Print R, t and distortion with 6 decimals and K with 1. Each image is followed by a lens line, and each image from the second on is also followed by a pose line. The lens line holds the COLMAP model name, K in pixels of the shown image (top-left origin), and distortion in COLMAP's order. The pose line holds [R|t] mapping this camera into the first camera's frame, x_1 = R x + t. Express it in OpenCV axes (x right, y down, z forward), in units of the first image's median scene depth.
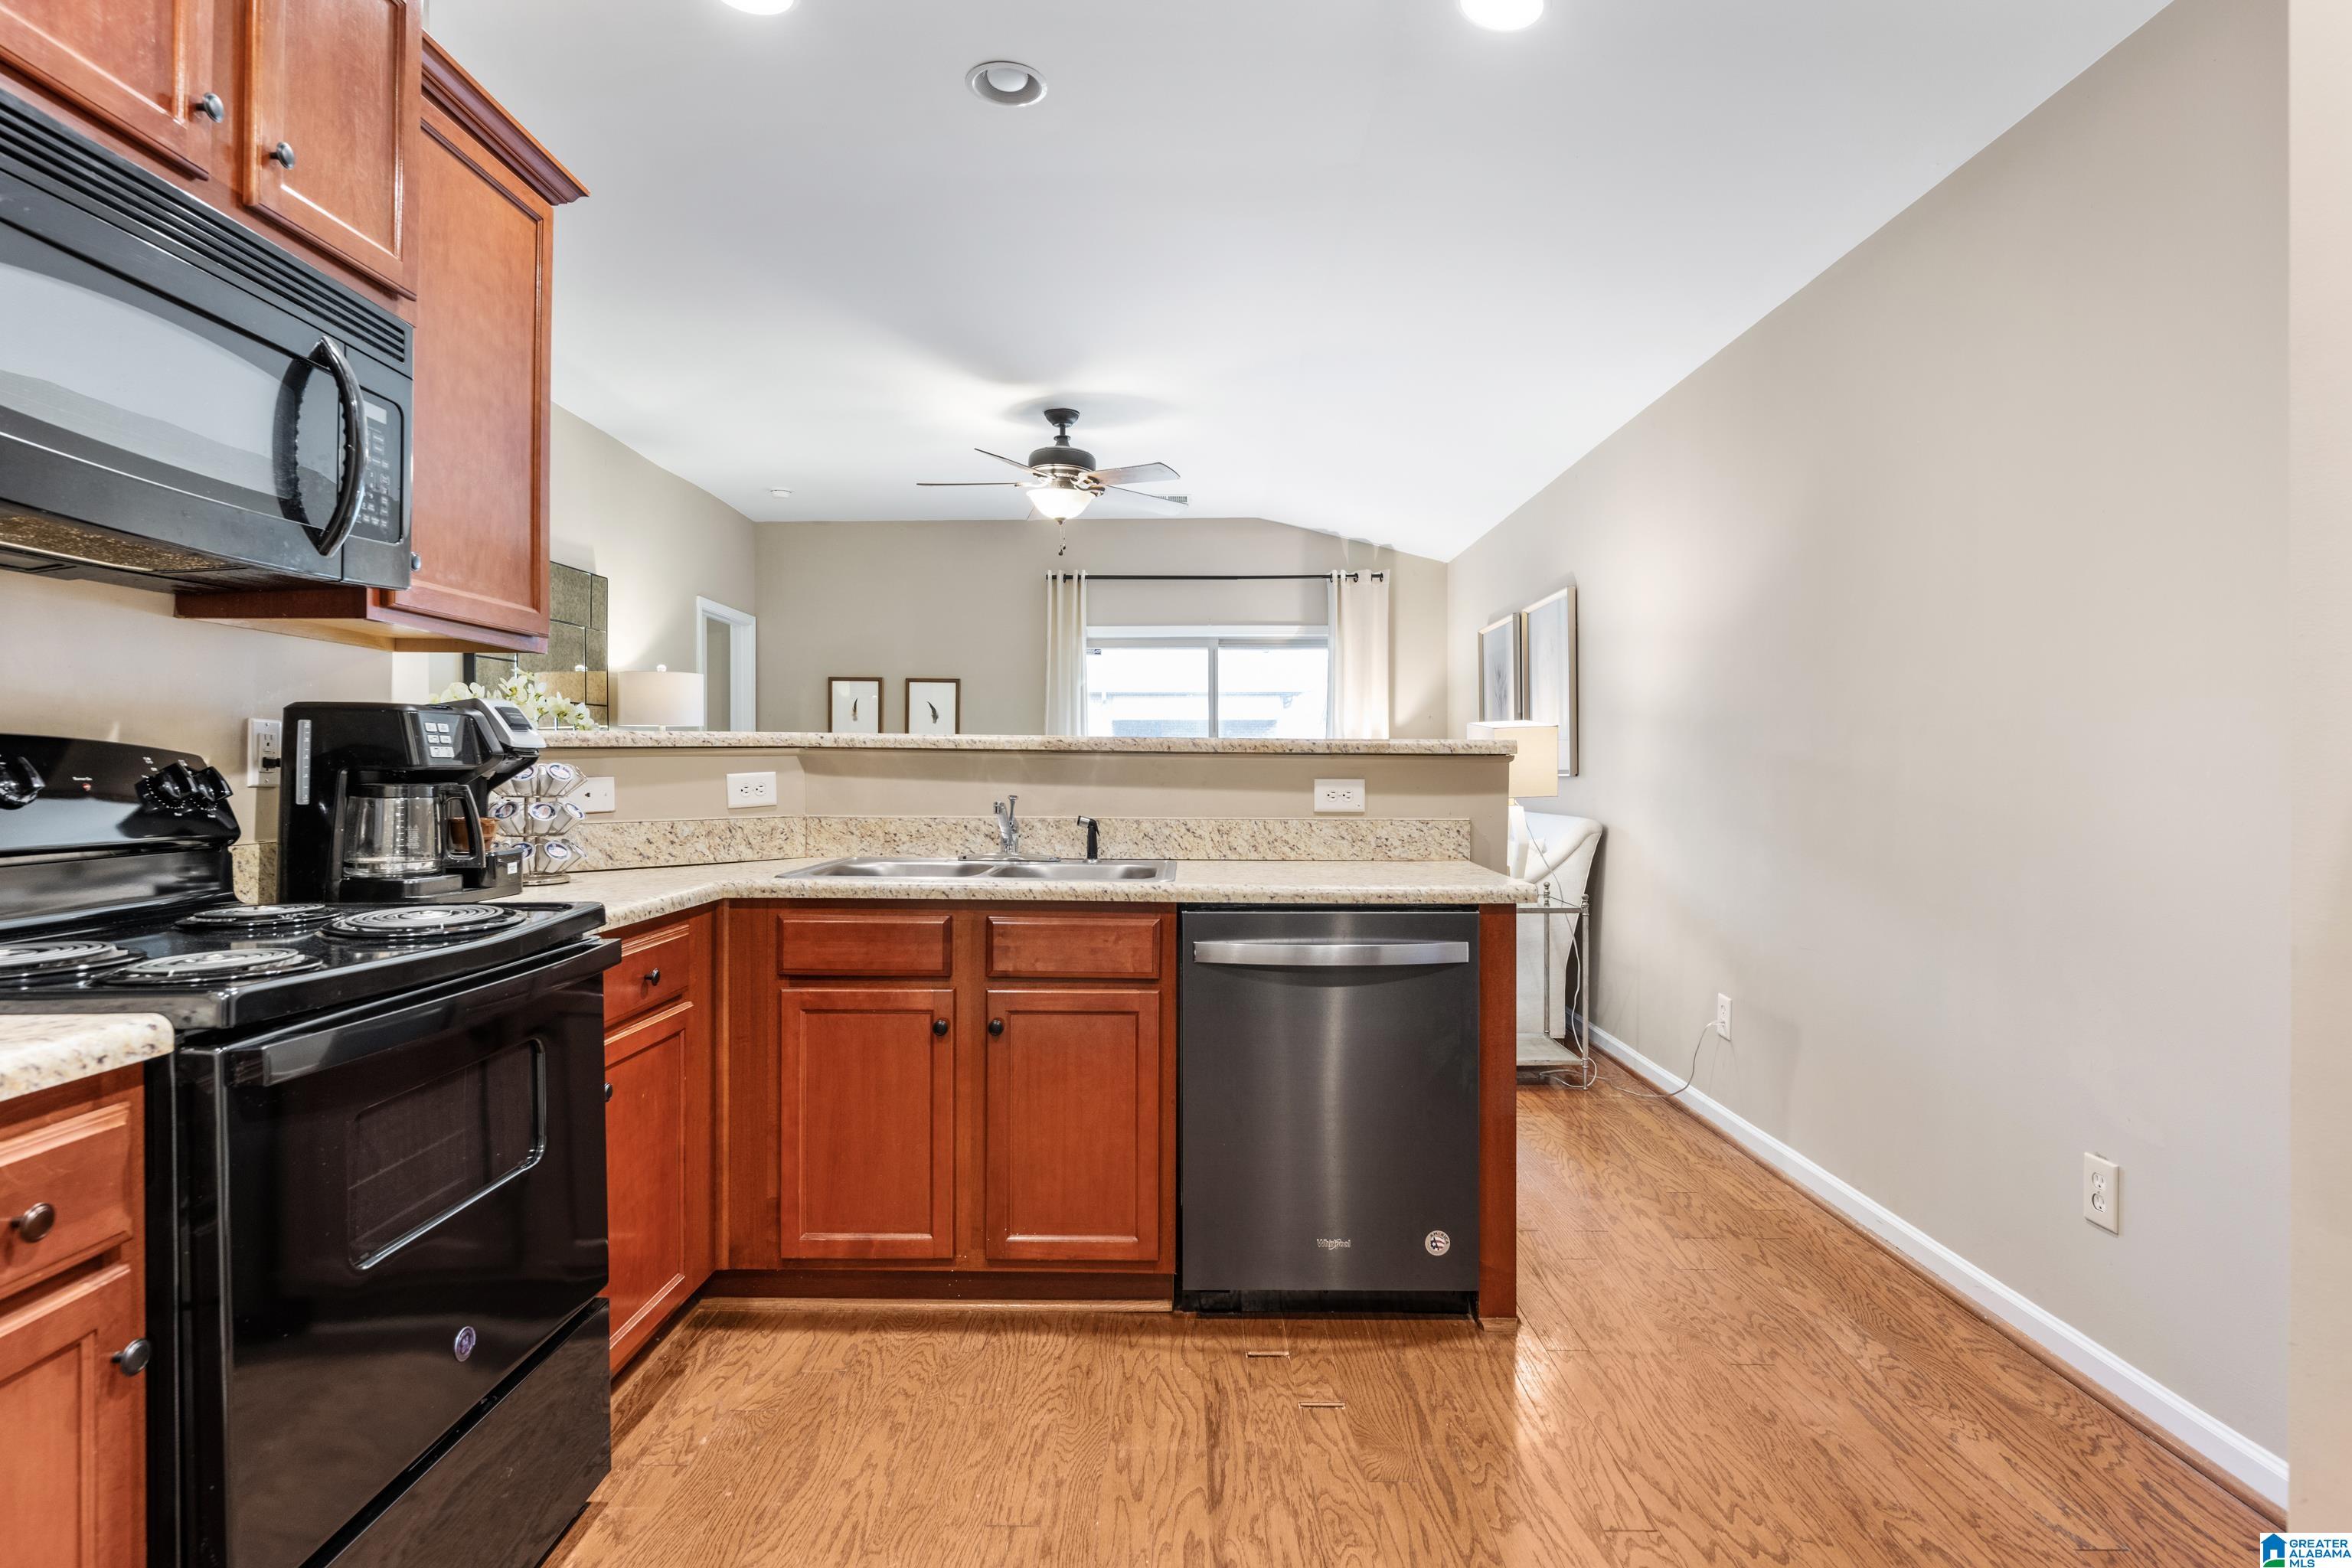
lens RADIAL K [[1205.6, 0, 1169.8], [0, 1205.6, 775.0], [0, 0, 1]] dist [-0.001520, 0.000242]
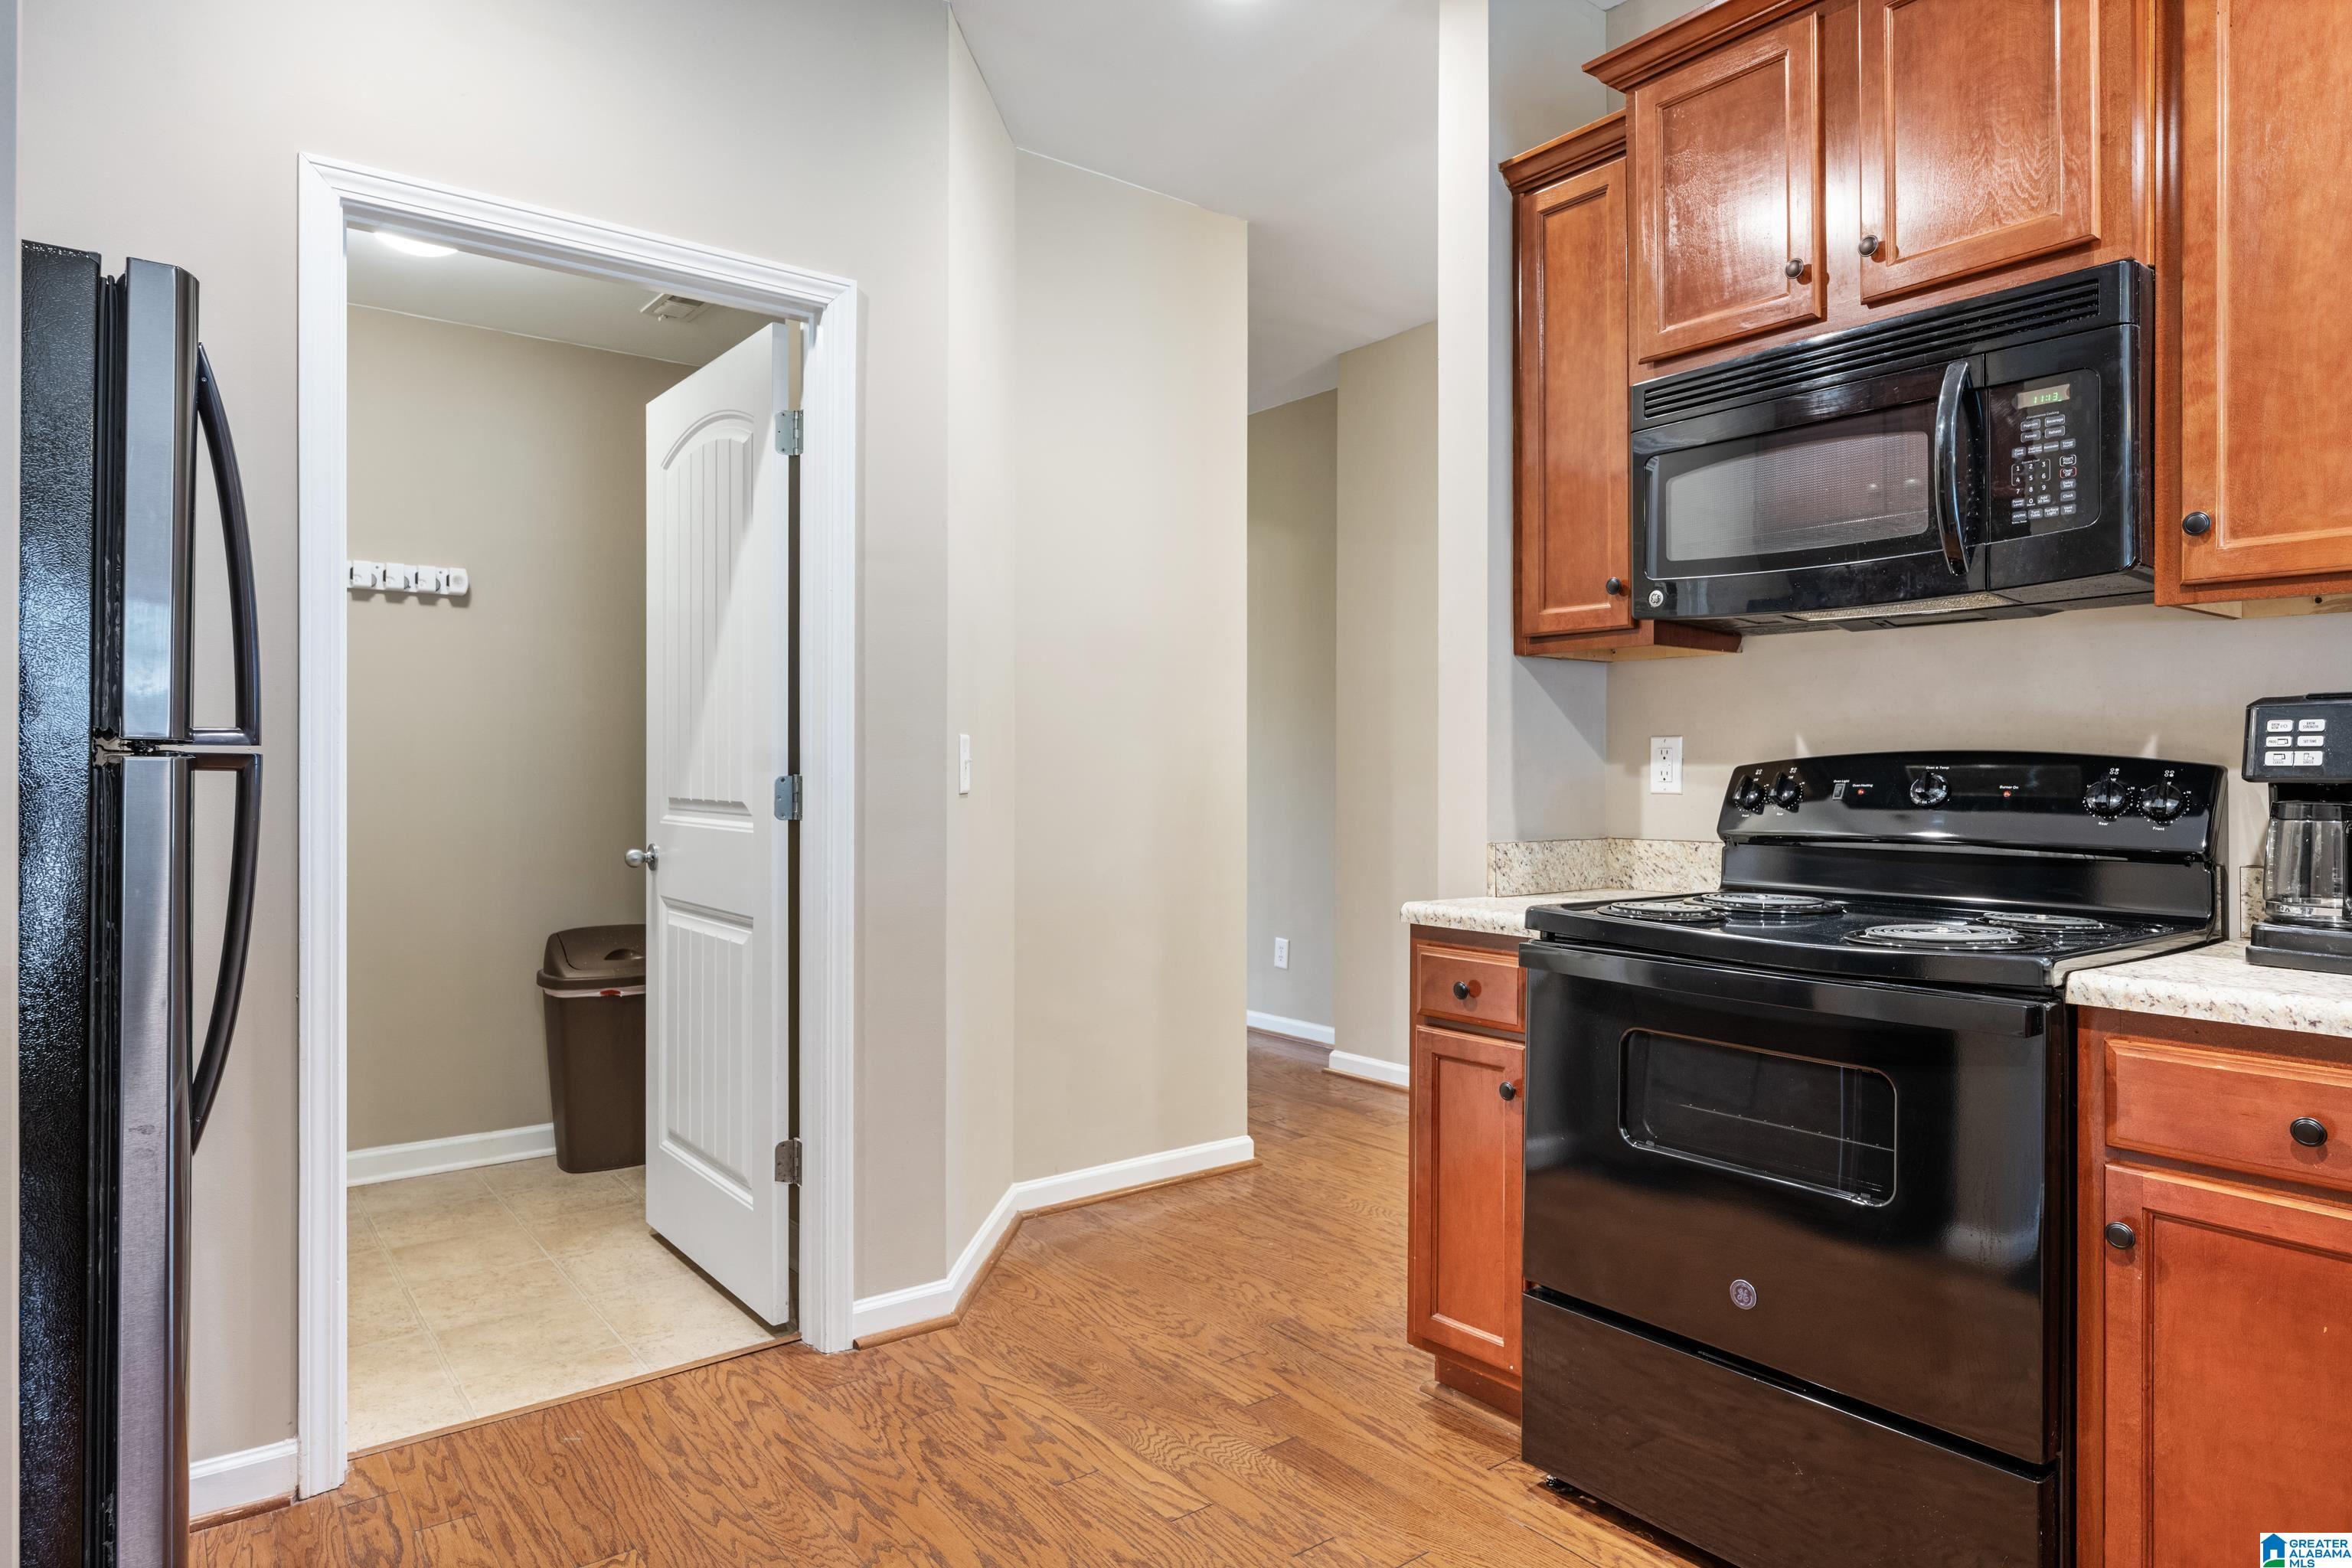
lens RADIAL K [[1358.6, 0, 1178.2], [0, 1358.6, 781.7], [0, 0, 1]] dist [0.003068, -0.002722]
pose [[-0.783676, 0.002160, -0.621166, 0.327309], [-0.006721, 0.999906, 0.011957, -0.007810], [0.621134, 0.013545, -0.783587, 0.897307]]
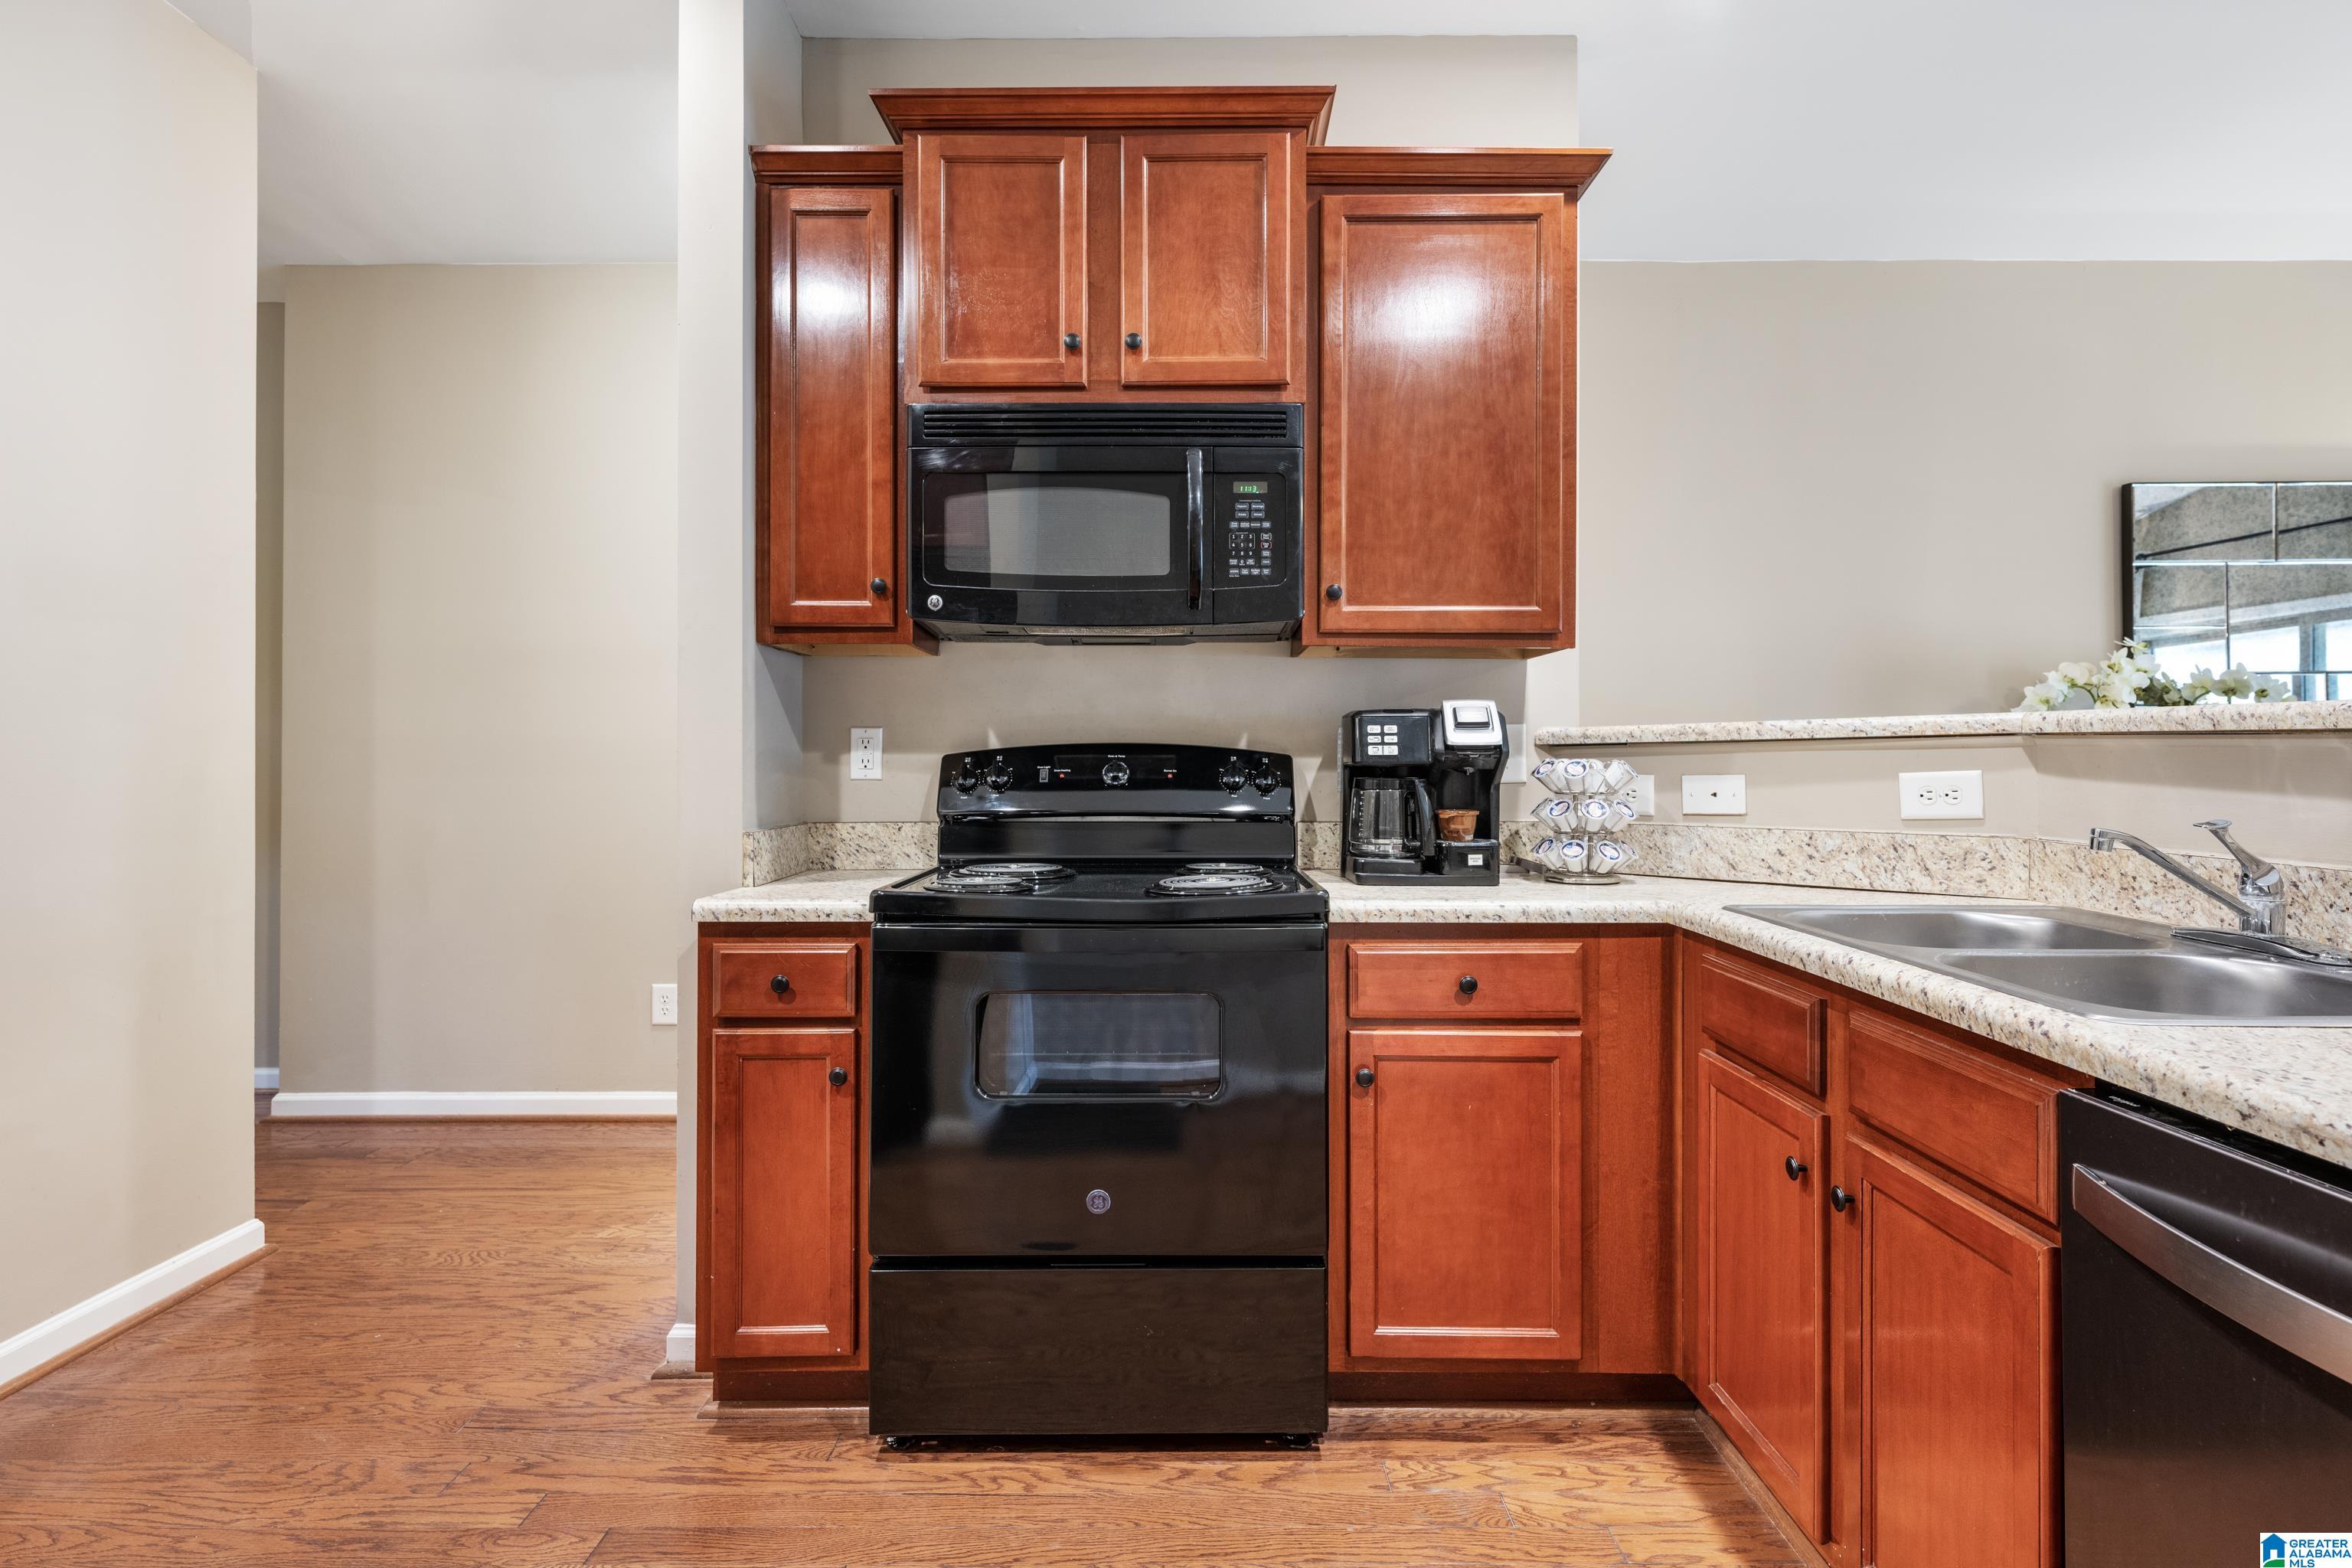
lens RADIAL K [[1205.6, 0, 1173.8], [0, 1205.6, 763.1], [0, 0, 1]] dist [-0.001520, 0.000242]
pose [[0.008548, 0.001520, -0.999962, 0.396567], [-0.005723, 0.999983, 0.001471, -0.005683], [0.999947, 0.005710, 0.008557, 0.577821]]
